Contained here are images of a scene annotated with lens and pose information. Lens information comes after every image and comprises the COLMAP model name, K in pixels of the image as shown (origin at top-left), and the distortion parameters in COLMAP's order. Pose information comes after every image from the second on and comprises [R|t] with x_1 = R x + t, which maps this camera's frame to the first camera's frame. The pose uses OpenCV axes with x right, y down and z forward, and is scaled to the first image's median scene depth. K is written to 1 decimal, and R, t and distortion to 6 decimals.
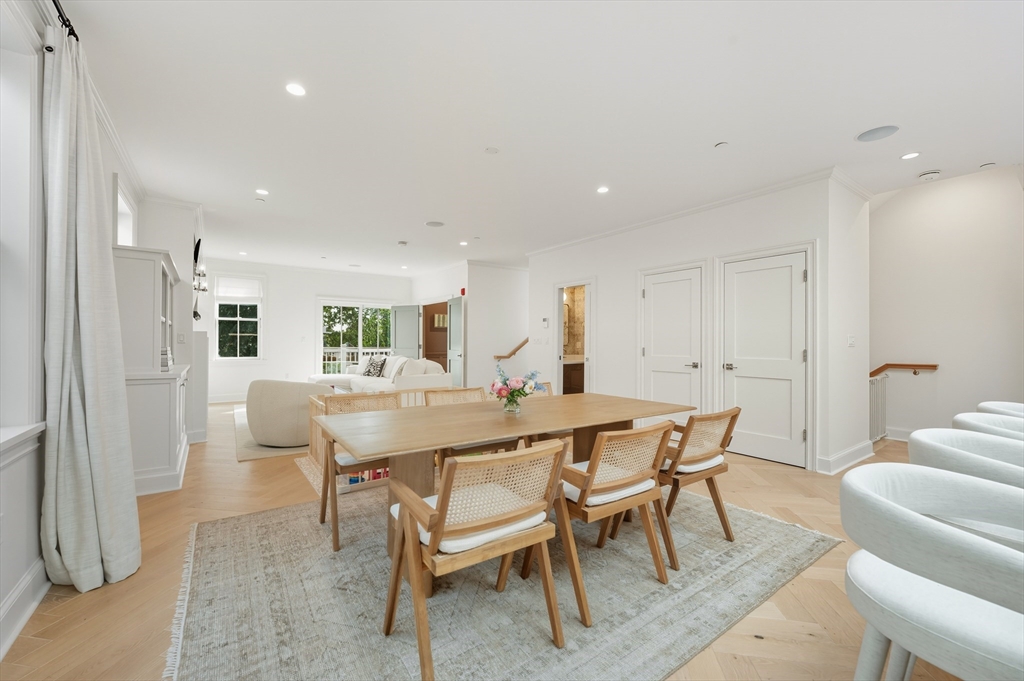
lens RADIAL K [[413.5, 0, 510.8], [0, 413.5, 341.9], [0, 0, 1]] dist [-0.002714, 0.000333]
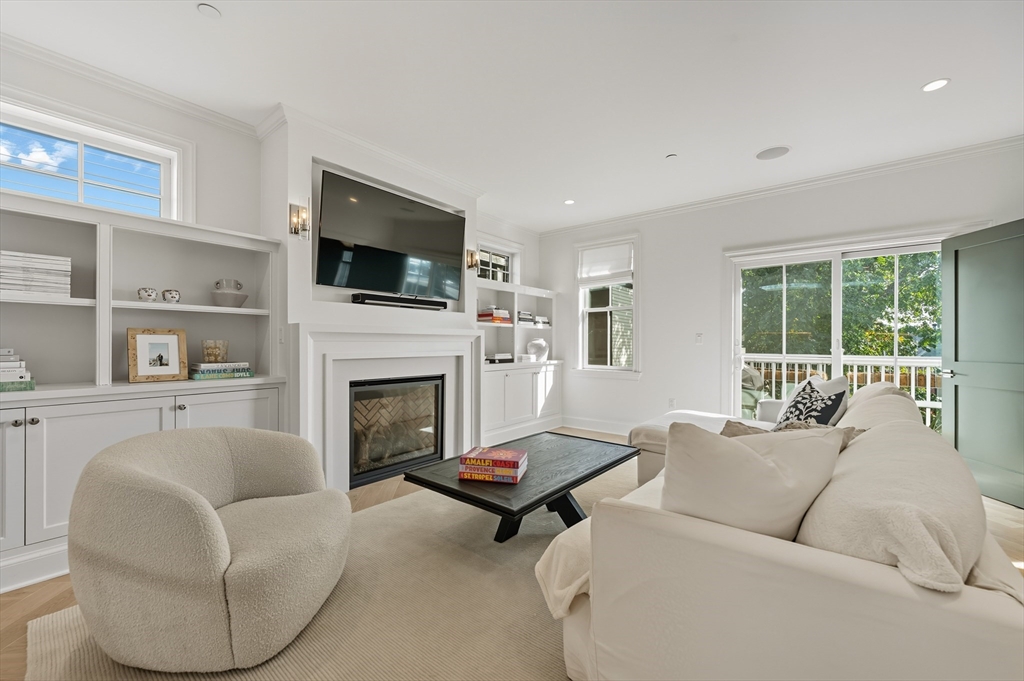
lens RADIAL K [[413.5, 0, 511.8], [0, 413.5, 346.6], [0, 0, 1]] dist [-0.002714, 0.000333]
pose [[0.264055, 0.001047, -0.964507, -0.084640], [0.003919, 0.999990, 0.002158, 0.006206], [0.964500, -0.004349, 0.264048, 1.039700]]
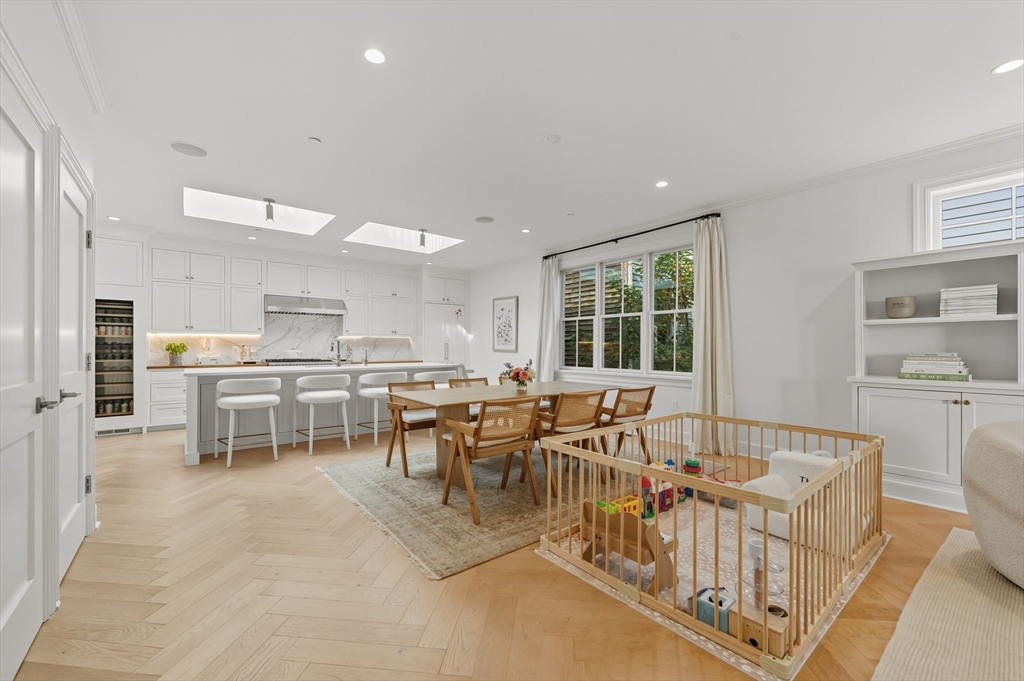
lens RADIAL K [[413.5, 0, 509.7], [0, 413.5, 343.2], [0, 0, 1]] dist [-0.002714, 0.000333]
pose [[-0.998835, -0.007039, -0.047742, 0.071292], [-0.006252, 0.999842, -0.016619, 0.007511], [0.047851, -0.016301, -0.998721, 1.237575]]
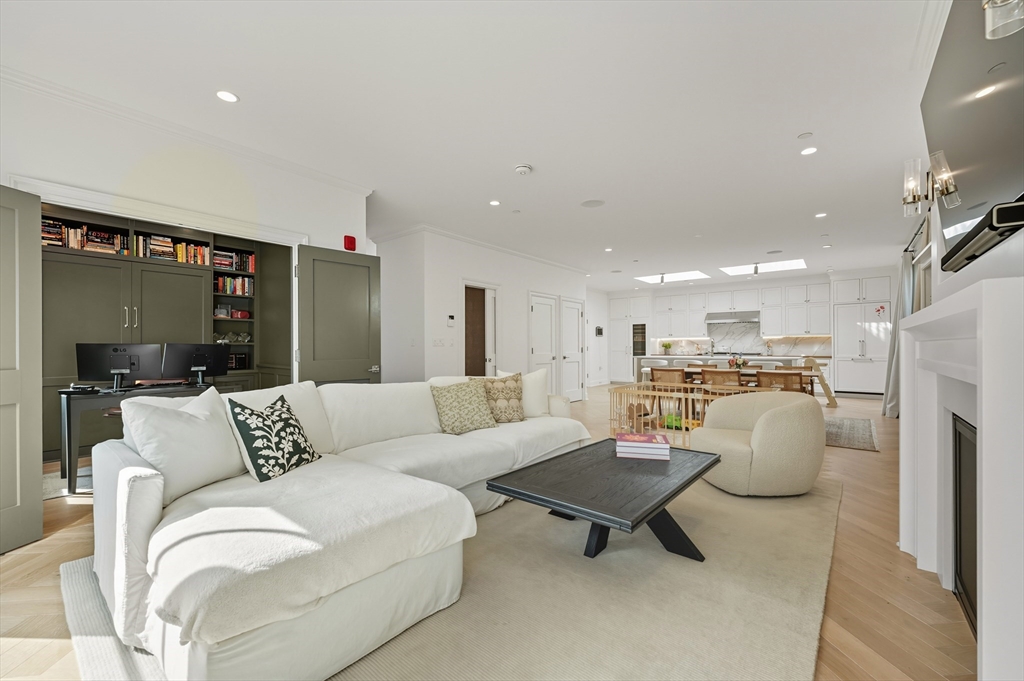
lens RADIAL K [[413.5, 0, 511.6], [0, 413.5, 344.6], [0, 0, 1]] dist [-0.002714, 0.000333]
pose [[-0.258575, -0.000989, 0.965991, -0.995712], [-0.002413, 0.999997, 0.000378, 0.002793], [-0.965988, -0.002233, -0.258577, 1.436121]]
